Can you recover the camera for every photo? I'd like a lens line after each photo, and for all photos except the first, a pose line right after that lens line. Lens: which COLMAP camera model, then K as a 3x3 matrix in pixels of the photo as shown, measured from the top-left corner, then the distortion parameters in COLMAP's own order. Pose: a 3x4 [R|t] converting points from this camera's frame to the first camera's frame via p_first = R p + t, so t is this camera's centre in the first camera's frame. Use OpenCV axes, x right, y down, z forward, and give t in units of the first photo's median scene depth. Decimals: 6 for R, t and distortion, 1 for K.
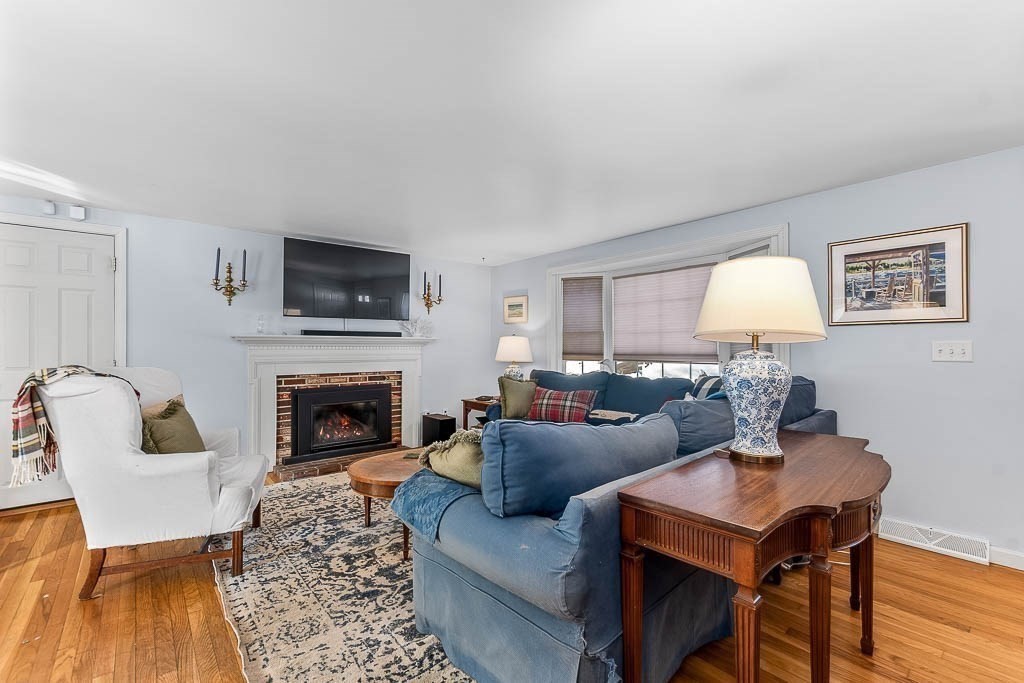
lens RADIAL K [[441.4, 0, 513.1], [0, 441.4, 344.2], [0, 0, 1]] dist [0.001187, -0.002961]
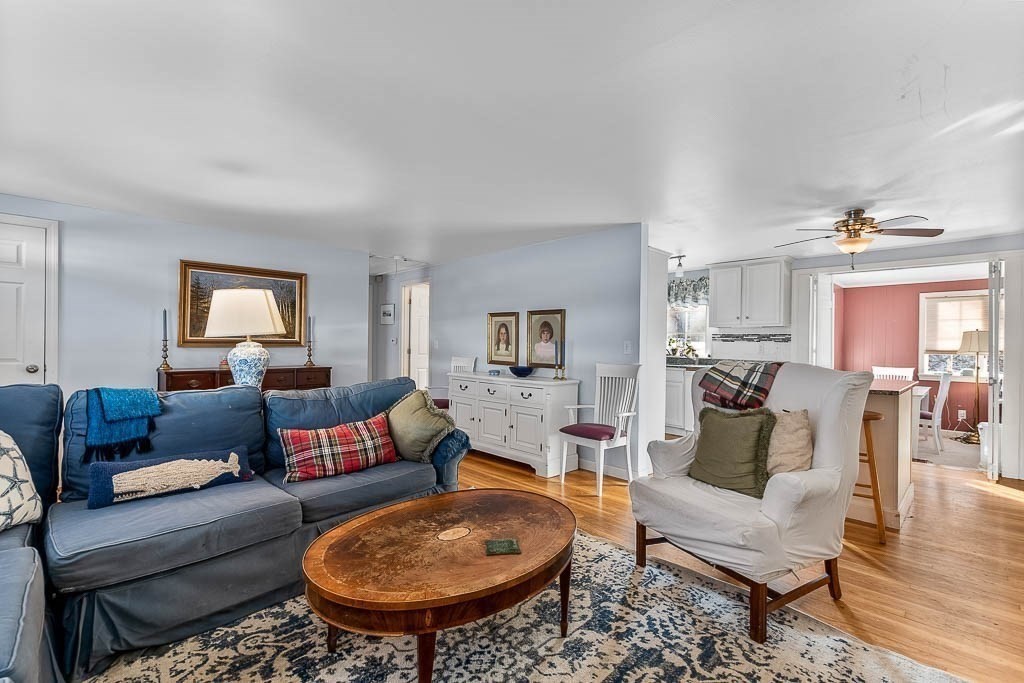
lens RADIAL K [[441.4, 0, 509.8], [0, 441.4, 344.7], [0, 0, 1]] dist [0.001187, -0.002961]
pose [[-0.998341, -0.010722, -0.056578, -0.135240], [-0.010565, 0.999939, -0.003075, 0.007764], [0.056608, -0.002472, -0.998393, 1.070768]]
